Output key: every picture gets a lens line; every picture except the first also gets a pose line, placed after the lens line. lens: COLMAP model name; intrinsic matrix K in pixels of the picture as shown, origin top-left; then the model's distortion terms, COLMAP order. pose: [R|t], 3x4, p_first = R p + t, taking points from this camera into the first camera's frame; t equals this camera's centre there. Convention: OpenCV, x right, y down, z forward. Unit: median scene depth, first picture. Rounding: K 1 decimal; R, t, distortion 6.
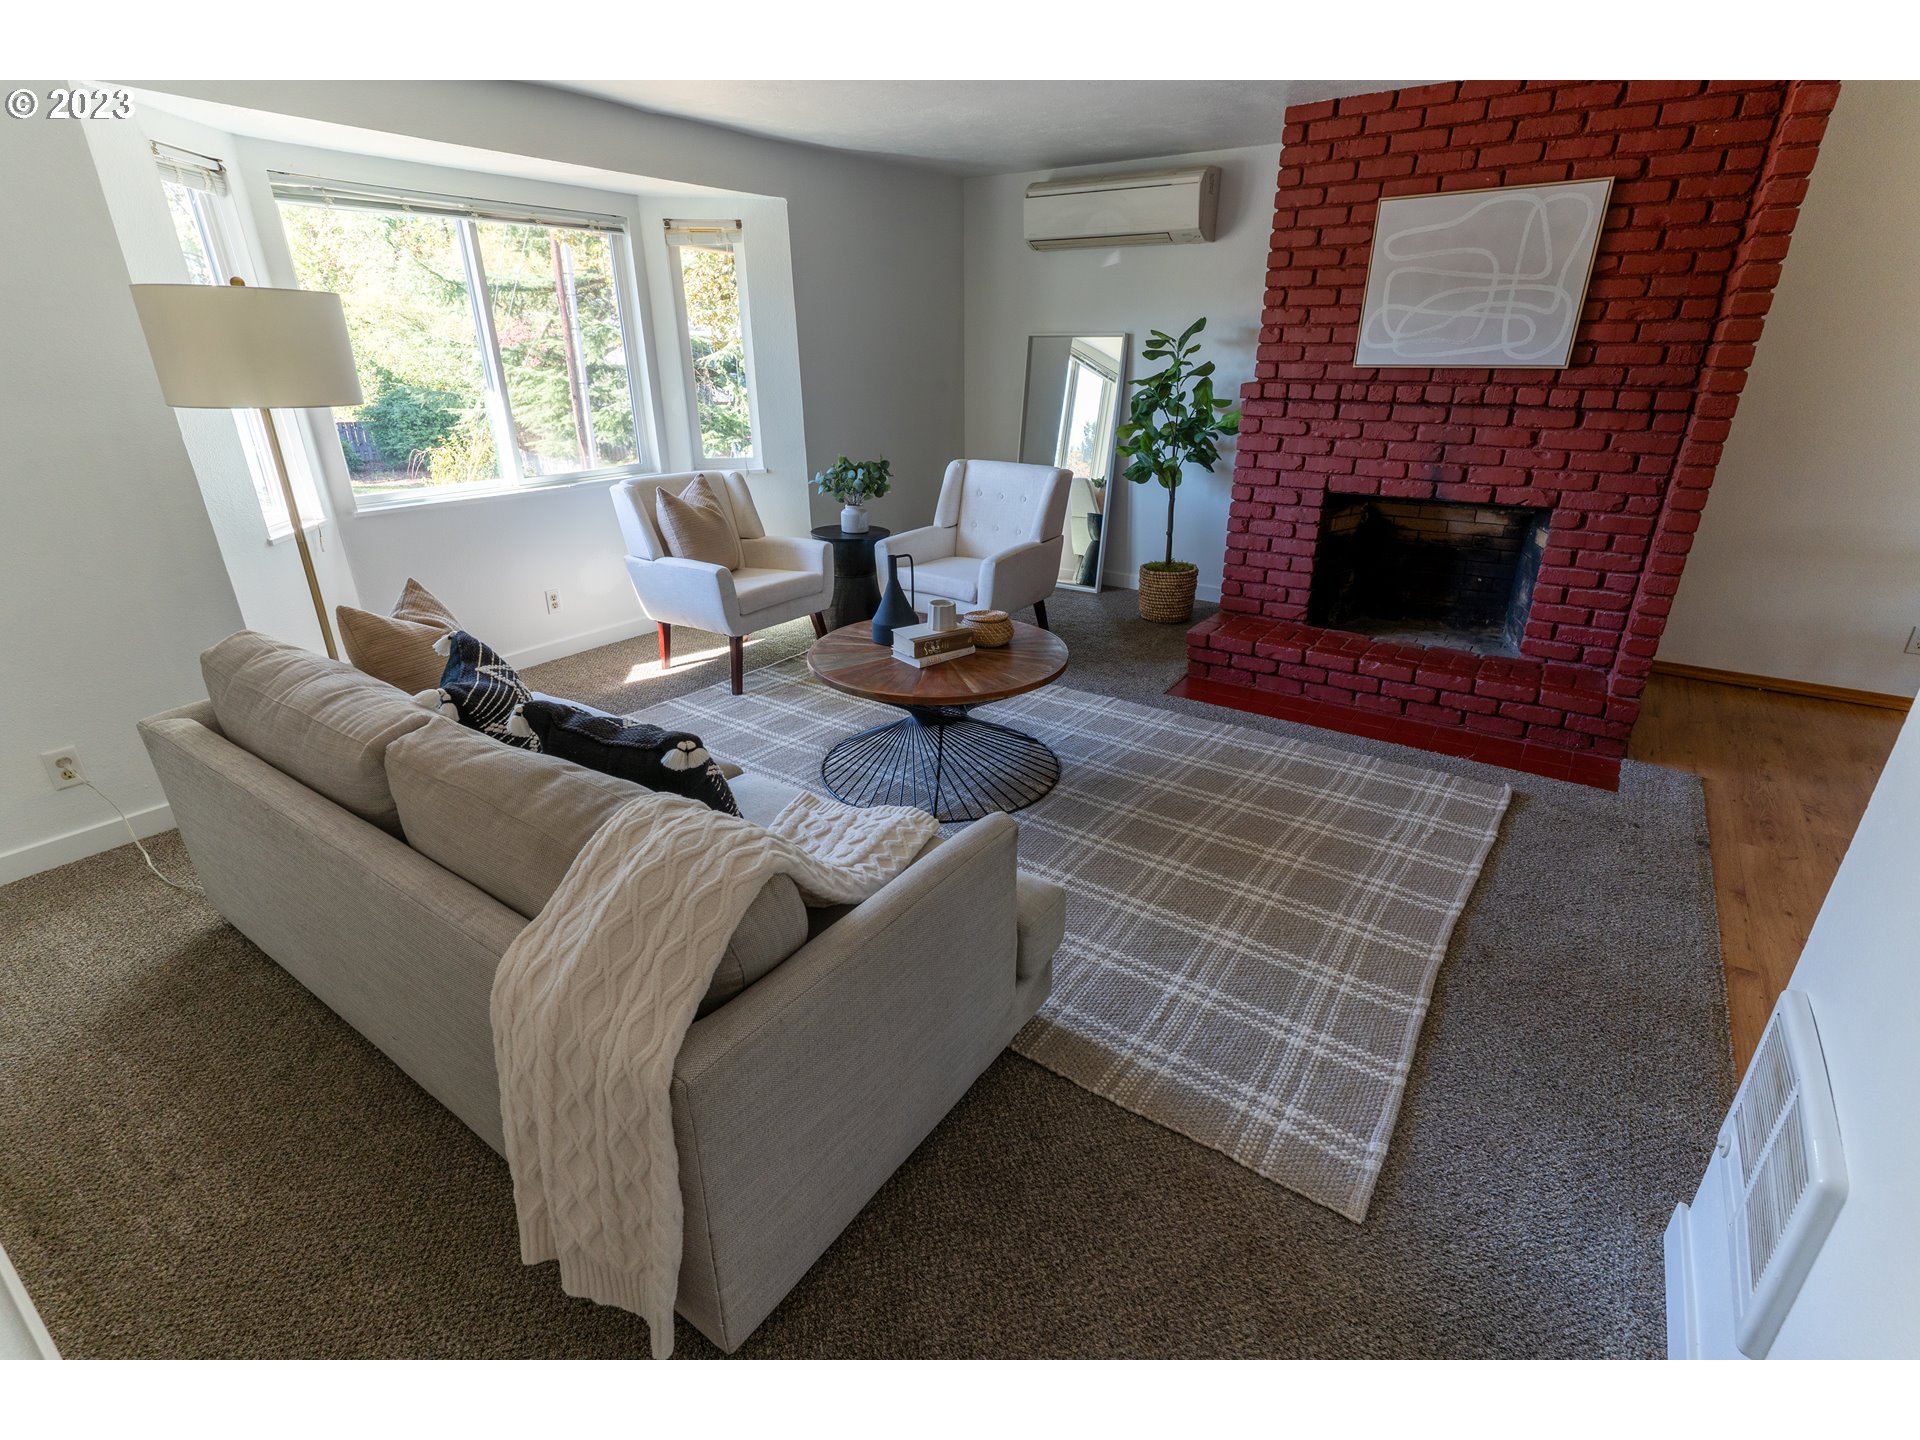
lens RADIAL K [[916.5, 0, 968.2], [0, 916.5, 721.4], [0, 0, 1]] dist [0.009896, 0.000558]
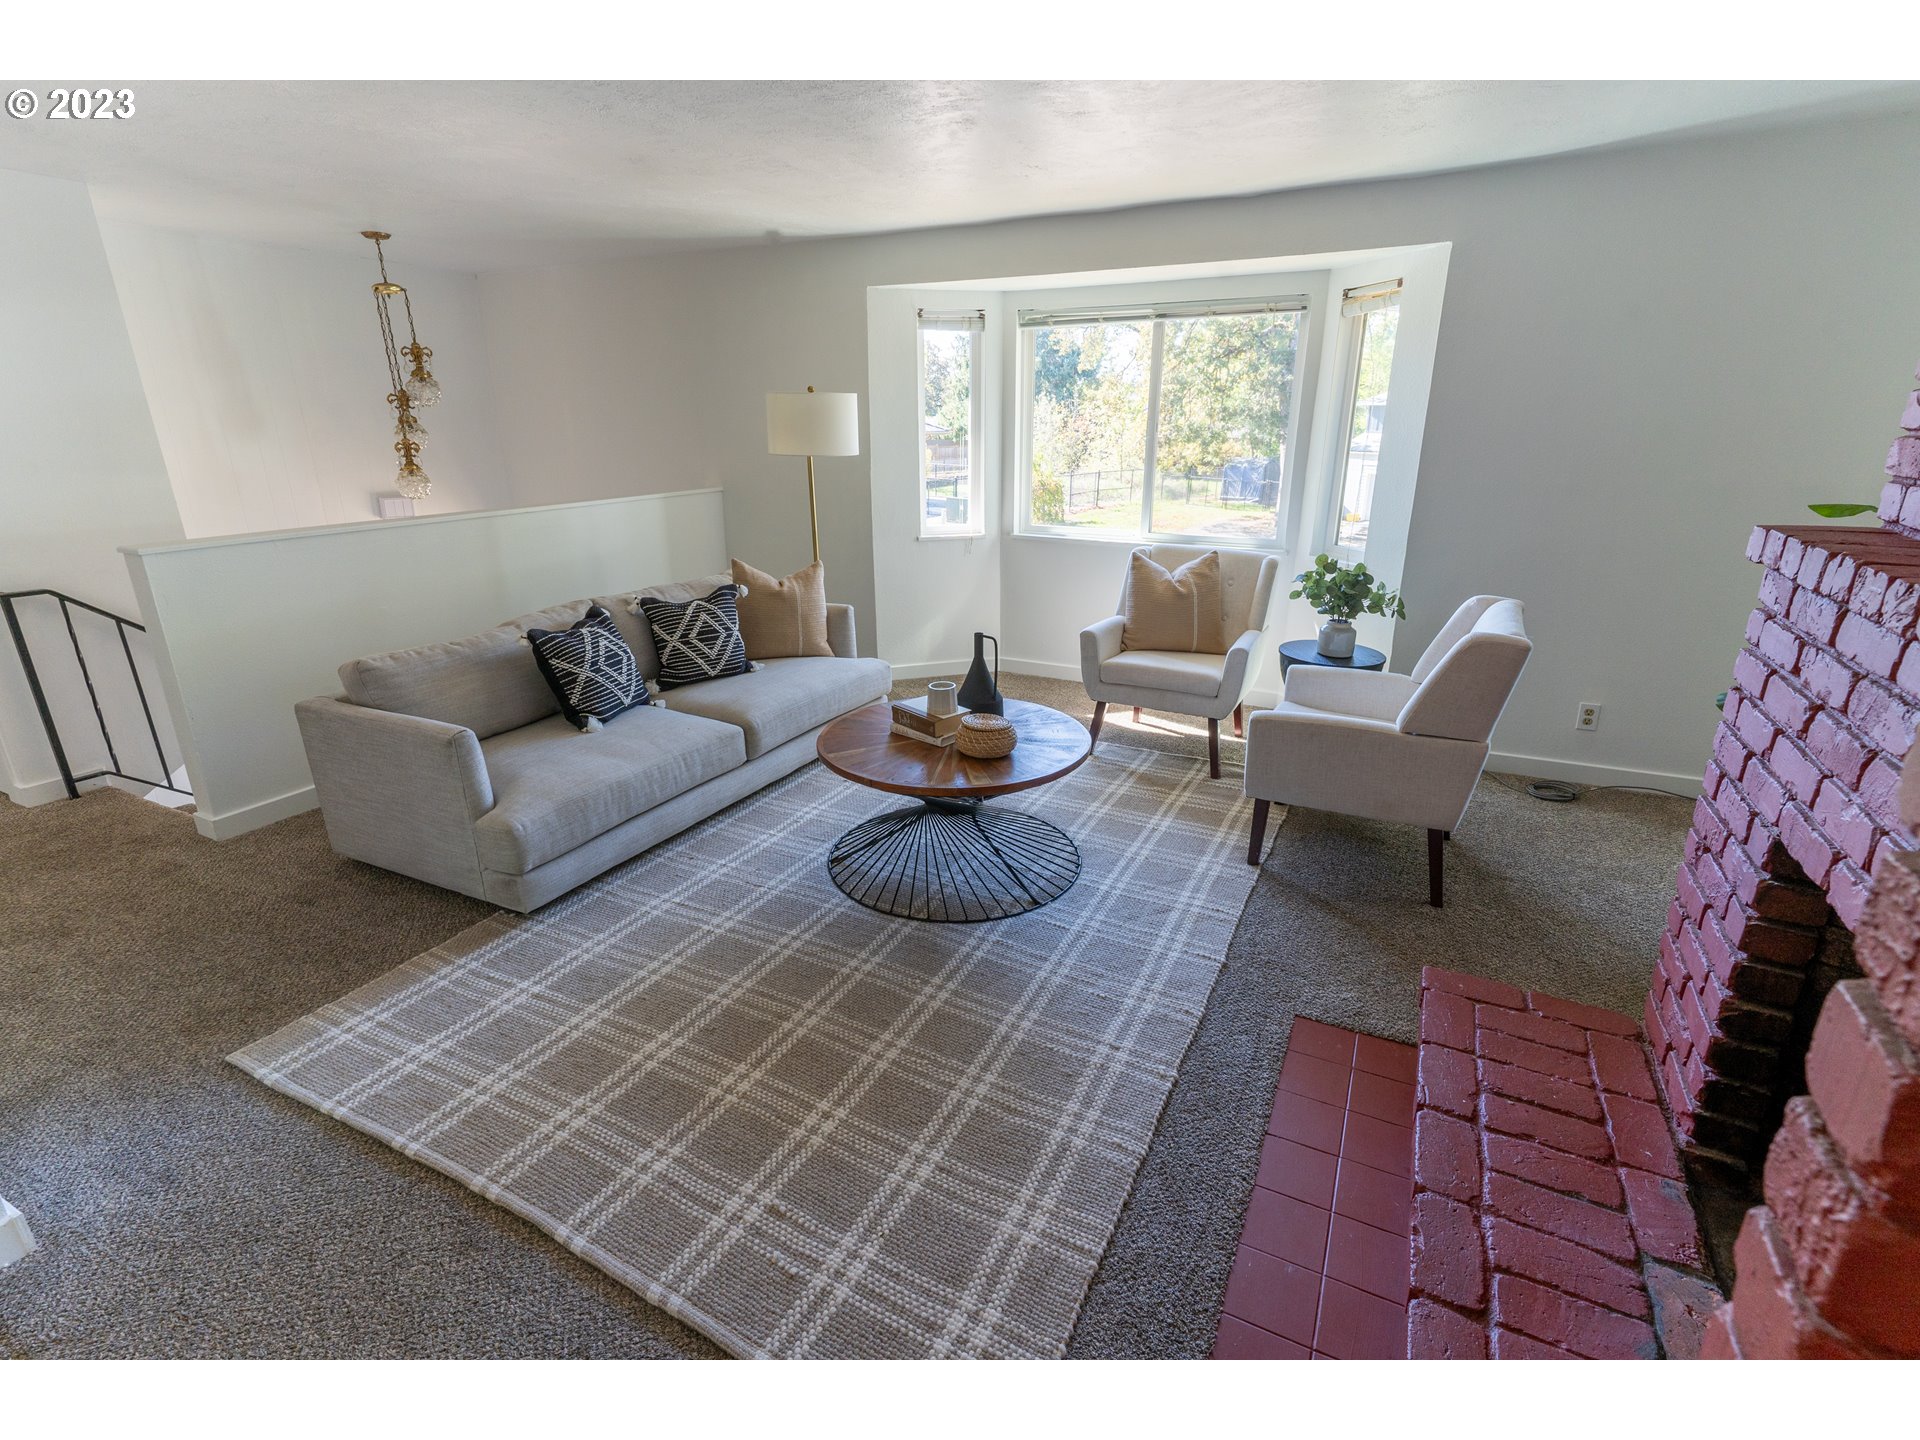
lens RADIAL K [[916.5, 0, 949.9], [0, 916.5, 721.6], [0, 0, 1]] dist [0.009896, 0.000558]
pose [[0.120398, 0.315240, -0.941344, 0.903691], [-0.378361, 0.891240, 0.250068, -0.344278], [0.917795, 0.326060, 0.226578, 0.814682]]
